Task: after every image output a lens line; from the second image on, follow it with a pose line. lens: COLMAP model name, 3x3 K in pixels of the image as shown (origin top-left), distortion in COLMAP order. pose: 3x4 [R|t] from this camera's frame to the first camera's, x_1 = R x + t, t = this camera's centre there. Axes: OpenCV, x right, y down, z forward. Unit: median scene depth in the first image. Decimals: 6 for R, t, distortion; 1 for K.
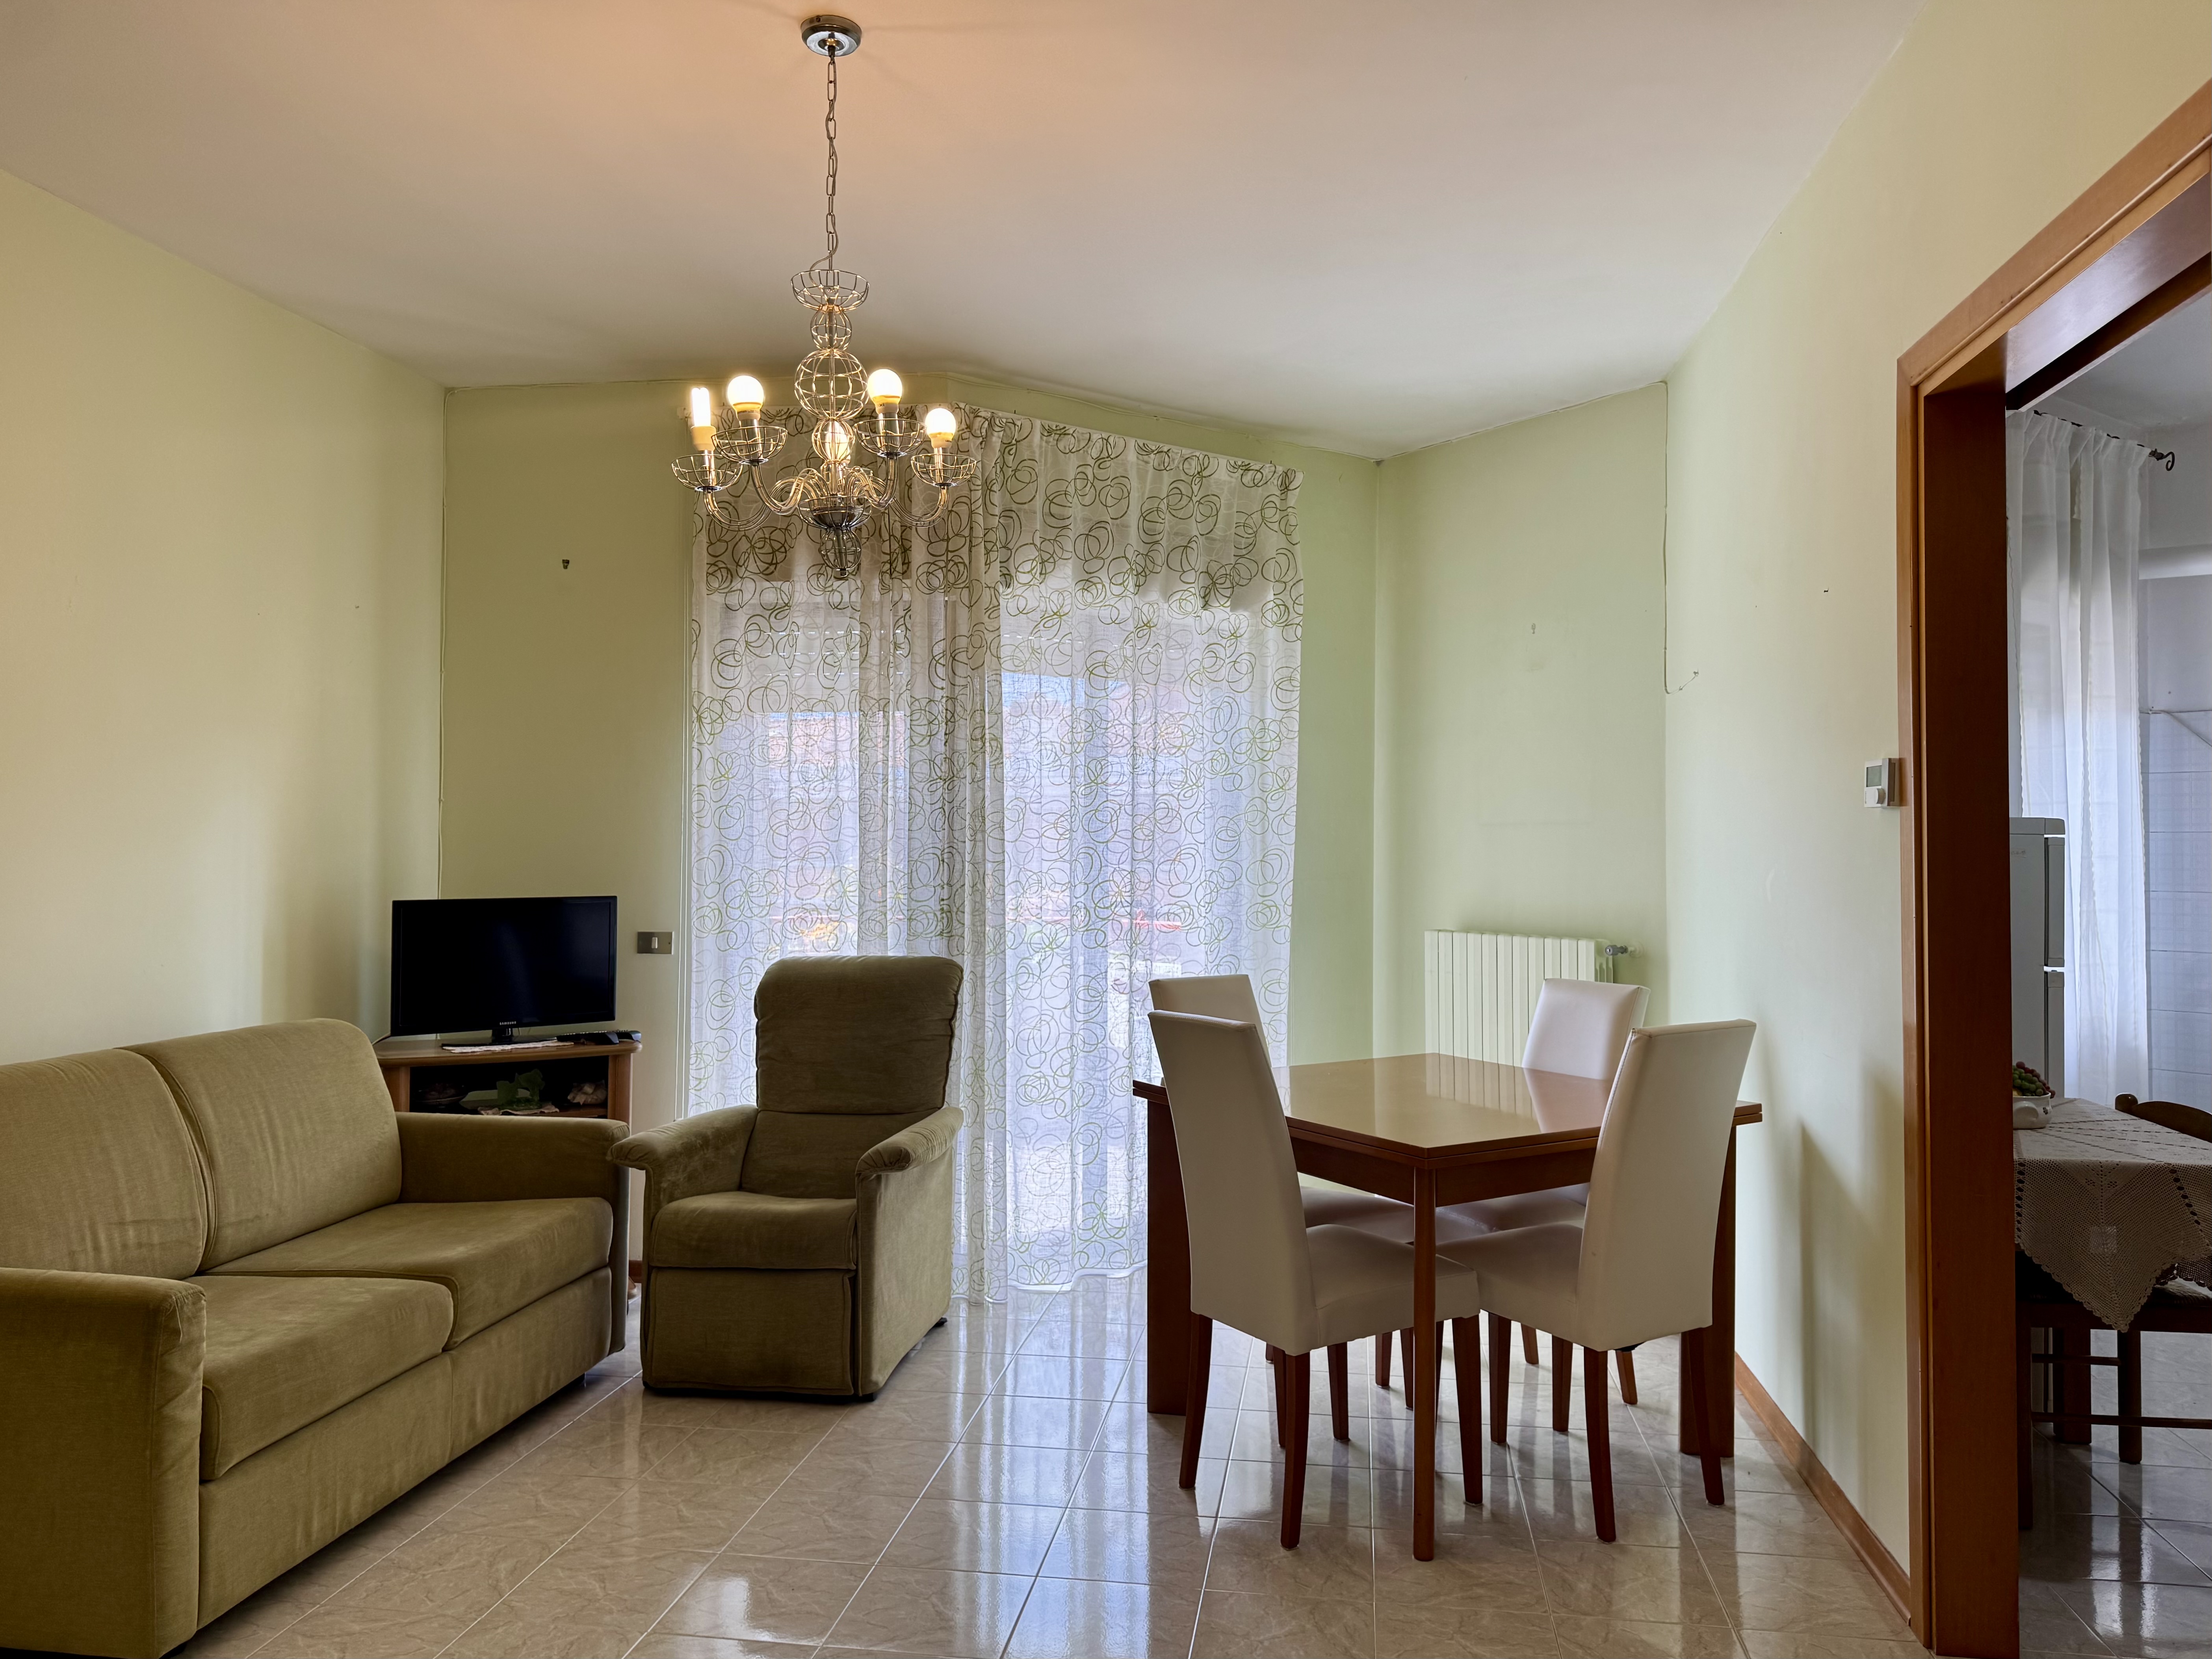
lens RADIAL K [[1589.4, 0, 1115.1], [0, 1589.4, 821.0], [0, 0, 1]] dist [0.192657, -0.312463]
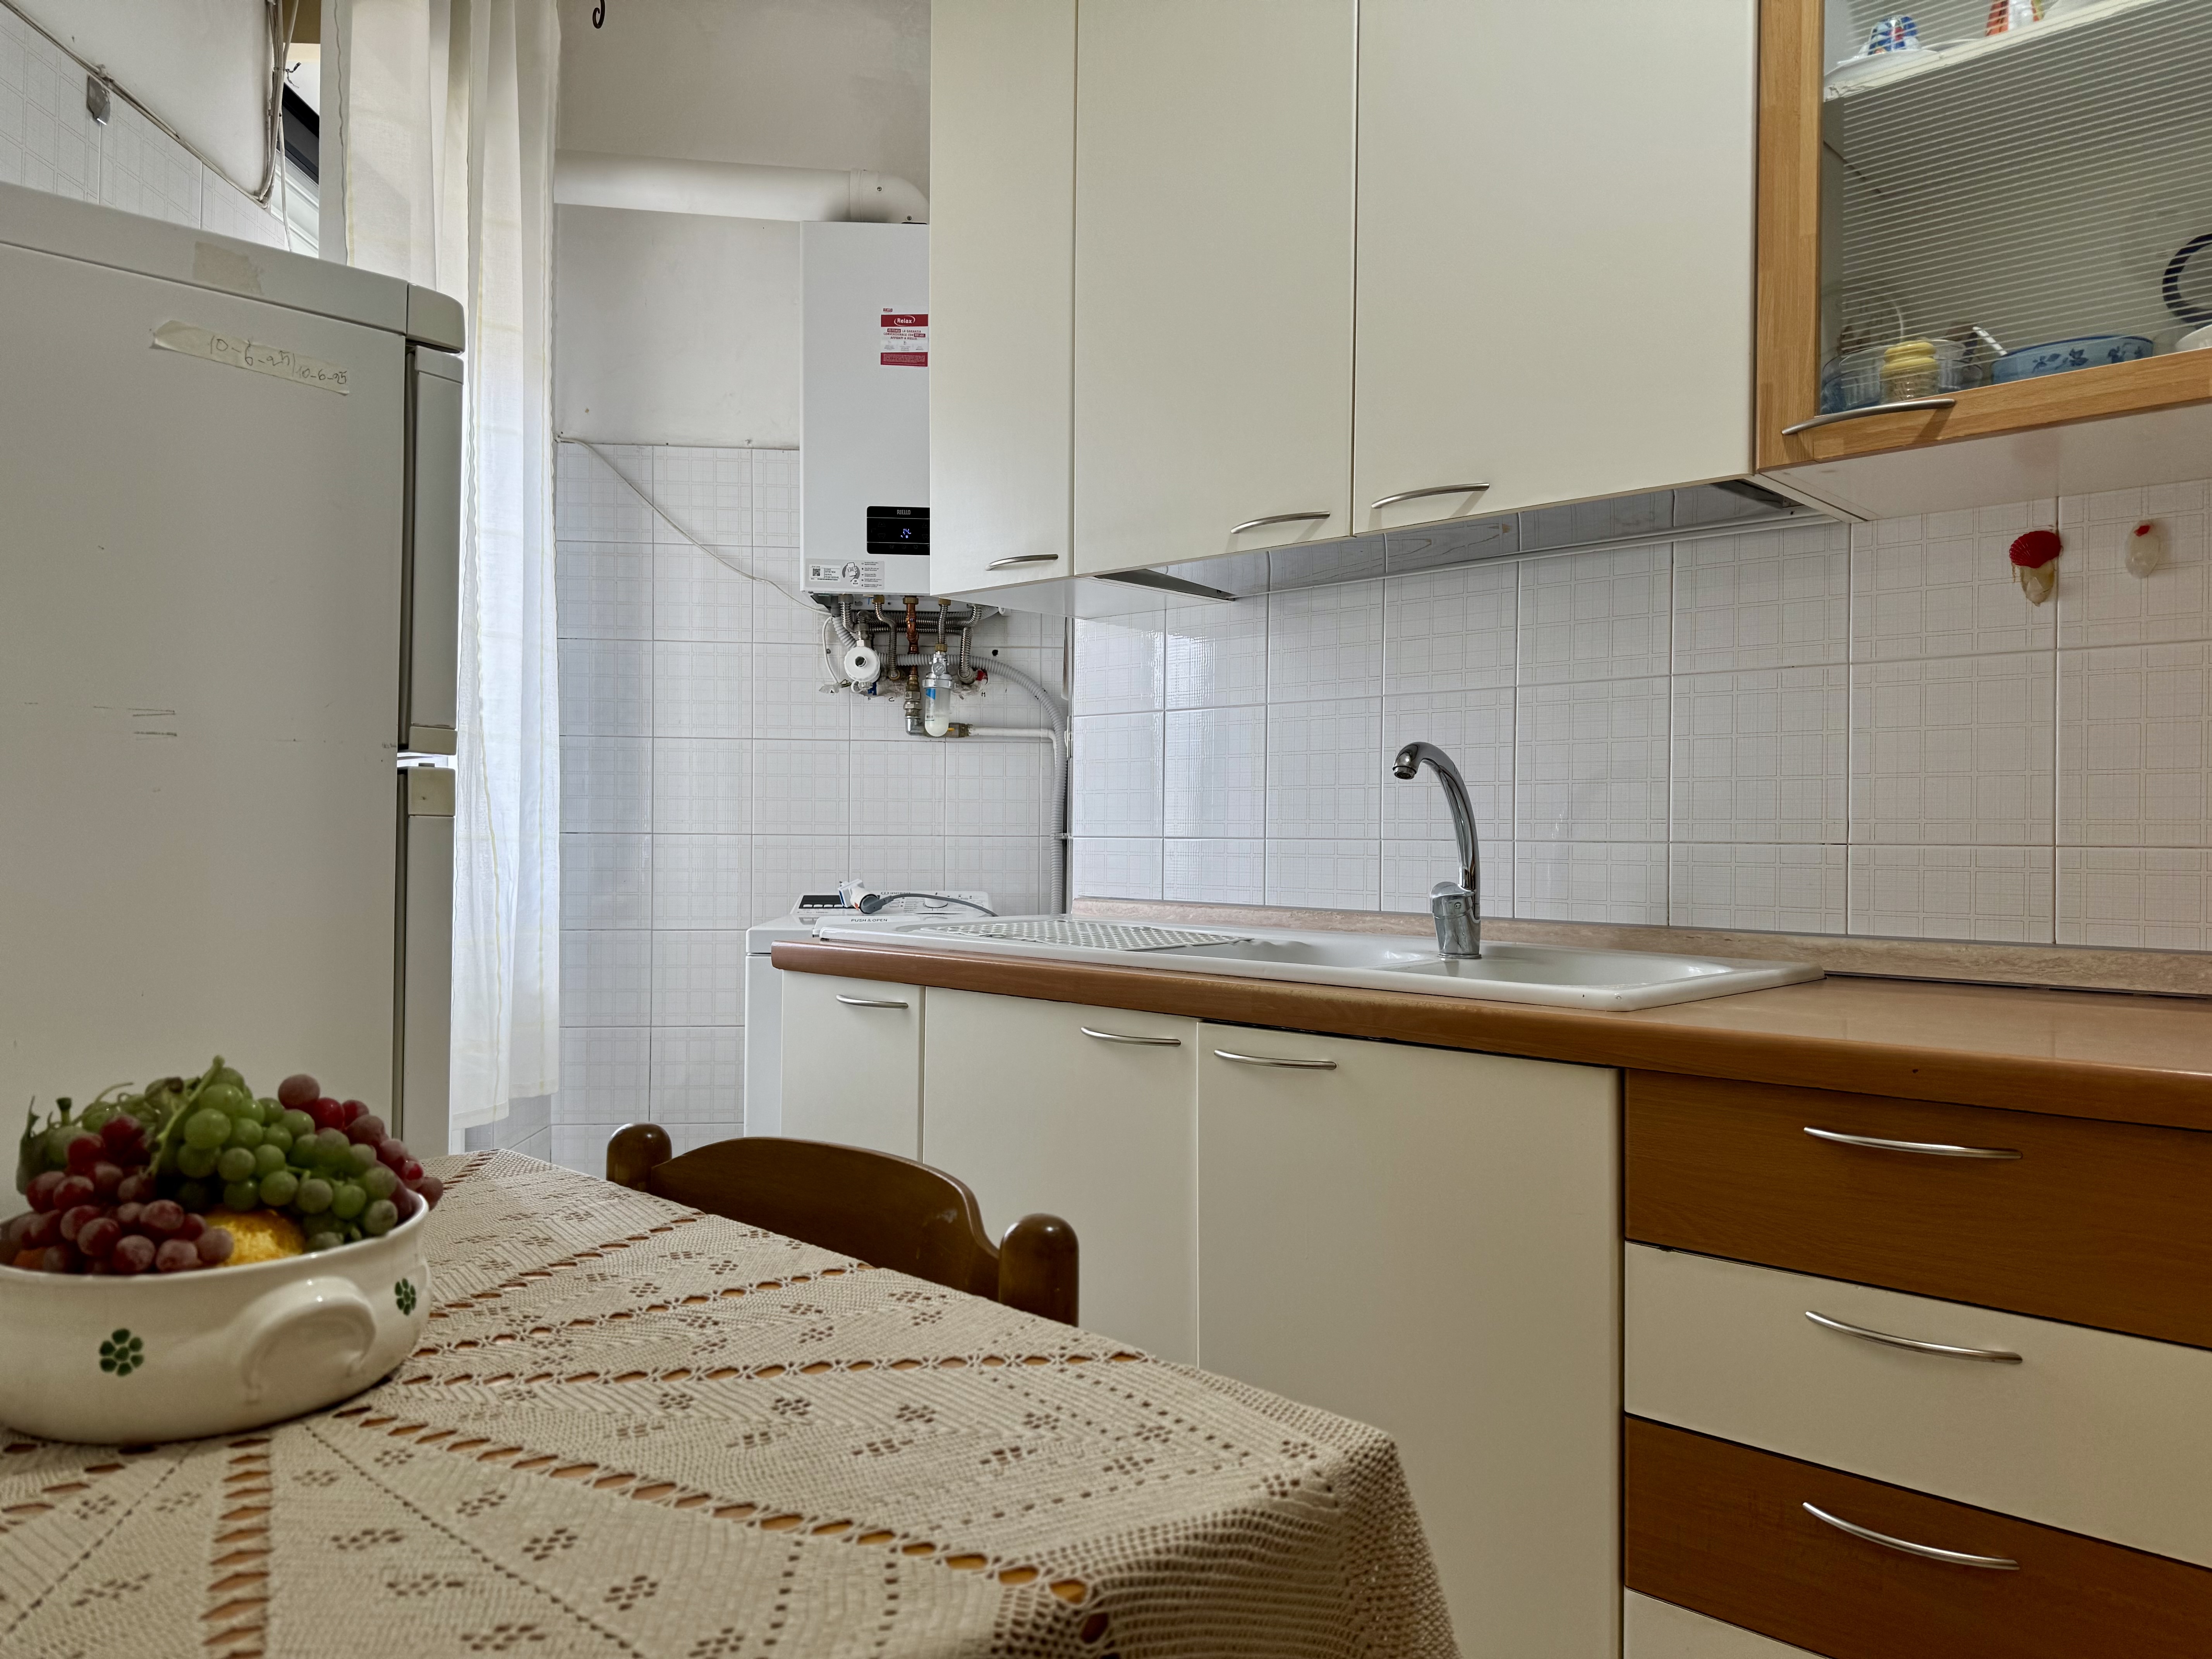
lens RADIAL K [[1553.1, 0, 1109.6], [0, 1553.1, 839.7], [0, 0, 1]] dist [0.016015, -0.008678]
pose [[0.576226, 0.000078, 0.817290, 0.403799], [-0.022878, 0.999610, 0.016035, 0.098180], [-0.816970, -0.027937, 0.576003, 0.718051]]
